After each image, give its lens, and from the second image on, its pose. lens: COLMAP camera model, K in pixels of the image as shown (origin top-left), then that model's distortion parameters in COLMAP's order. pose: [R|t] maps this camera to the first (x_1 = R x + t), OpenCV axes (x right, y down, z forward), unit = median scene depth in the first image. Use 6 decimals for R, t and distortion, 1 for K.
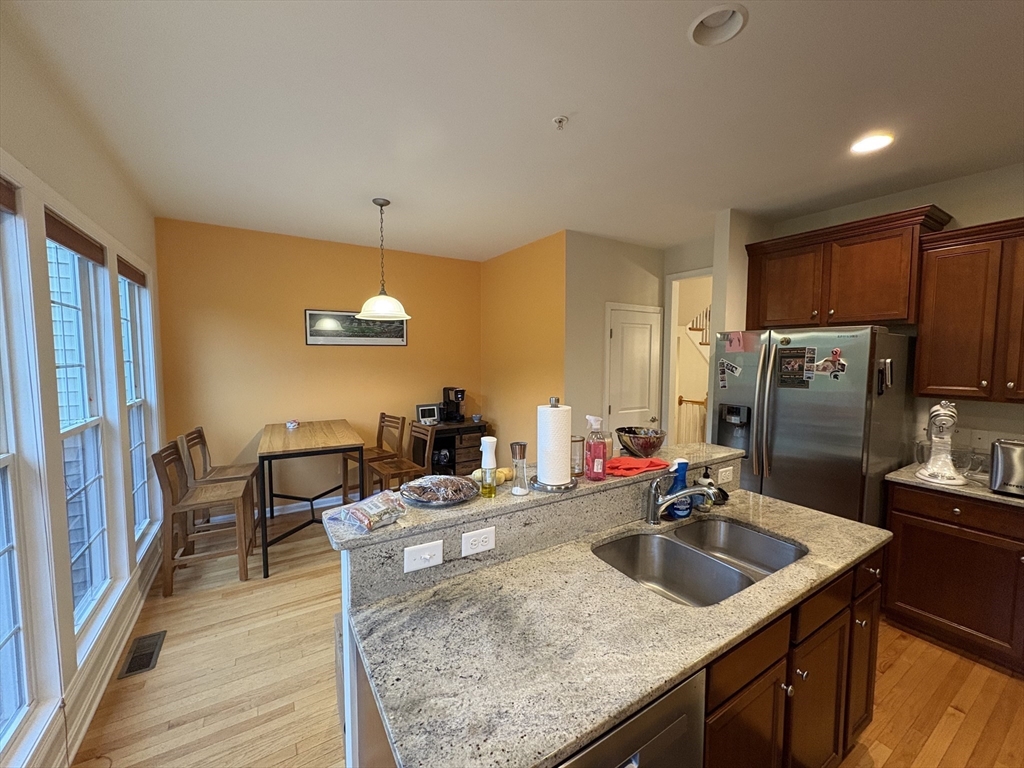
lens RADIAL K [[405.8, 0, 511.9], [0, 405.8, 386.3], [0, 0, 1]] dist [0.000324, -0.000361]
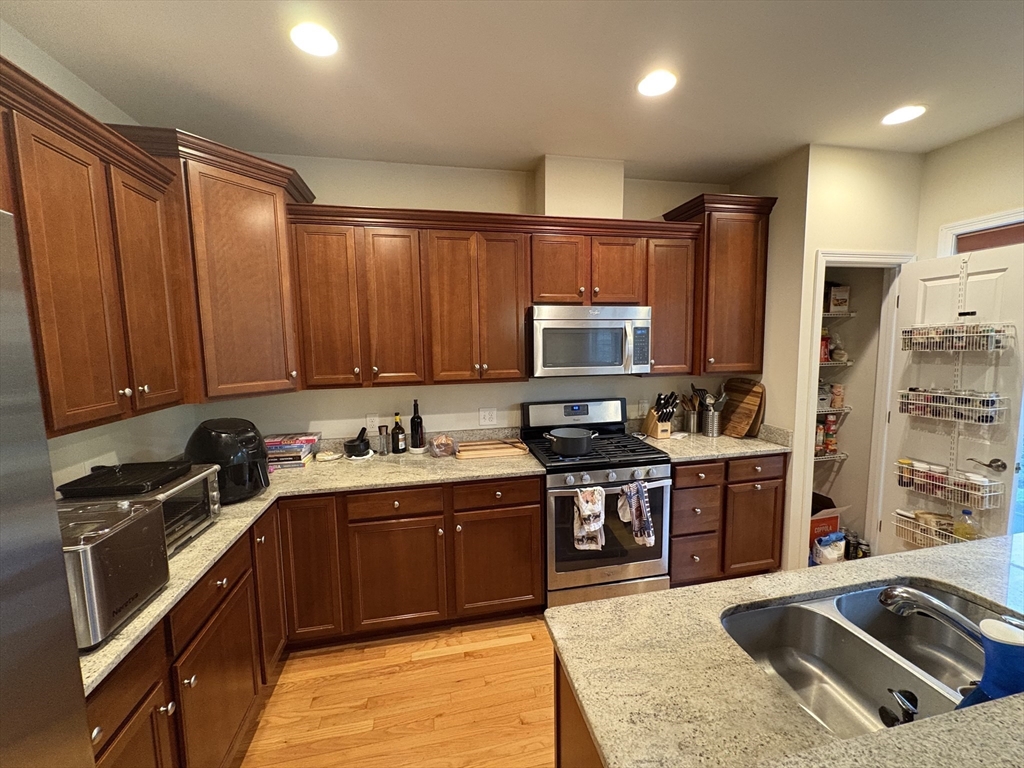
lens RADIAL K [[405.8, 0, 510.5], [0, 405.8, 381.6], [0, 0, 1]] dist [0.000324, -0.000361]
pose [[-0.937687, -0.020512, 0.346876, 0.786409], [0.041791, 0.984353, 0.171179, -0.121706], [-0.344959, 0.175008, -0.922158, 1.596062]]
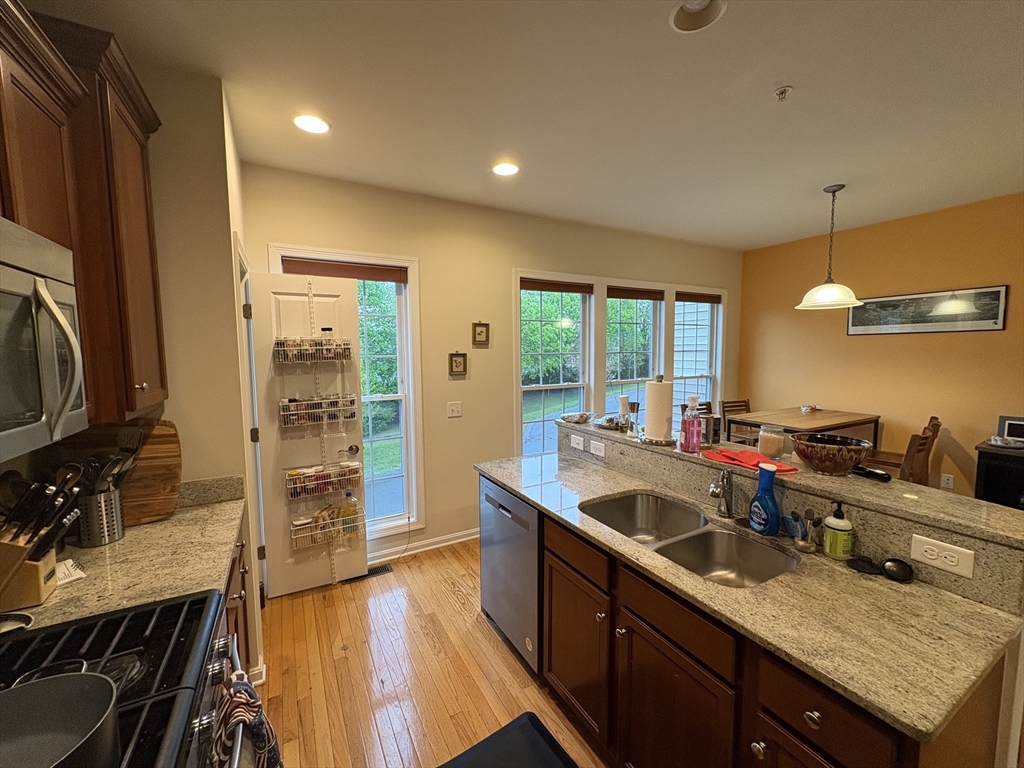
lens RADIAL K [[405.8, 0, 511.2], [0, 405.8, 383.5], [0, 0, 1]] dist [0.000324, -0.000361]
pose [[-0.046801, 0.078410, -0.995822, 1.394122], [-0.070150, 0.994195, 0.081578, -0.016688], [0.996438, 0.073675, -0.041029, 0.558534]]
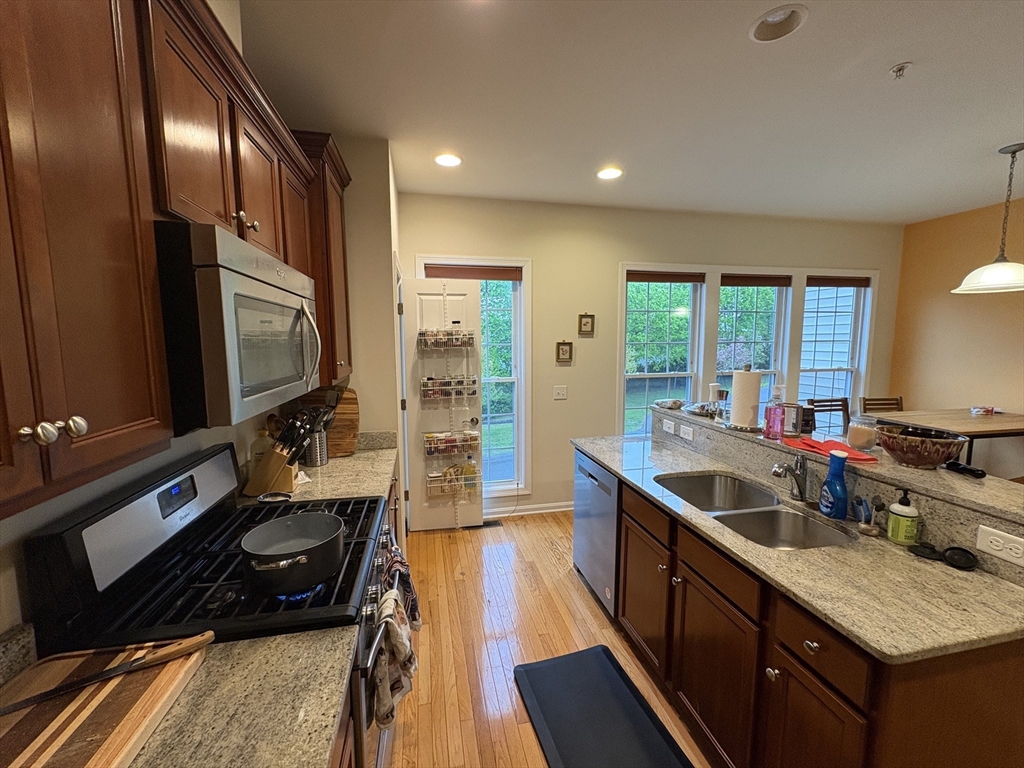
lens RADIAL K [[405.8, 0, 511.6], [0, 405.8, 383.0], [0, 0, 1]] dist [0.000324, -0.000361]
pose [[-0.337223, 0.097968, -0.936313, 1.607064], [-0.070359, 0.989166, 0.128838, -0.028434], [0.938792, 0.109326, -0.326677, 0.683894]]
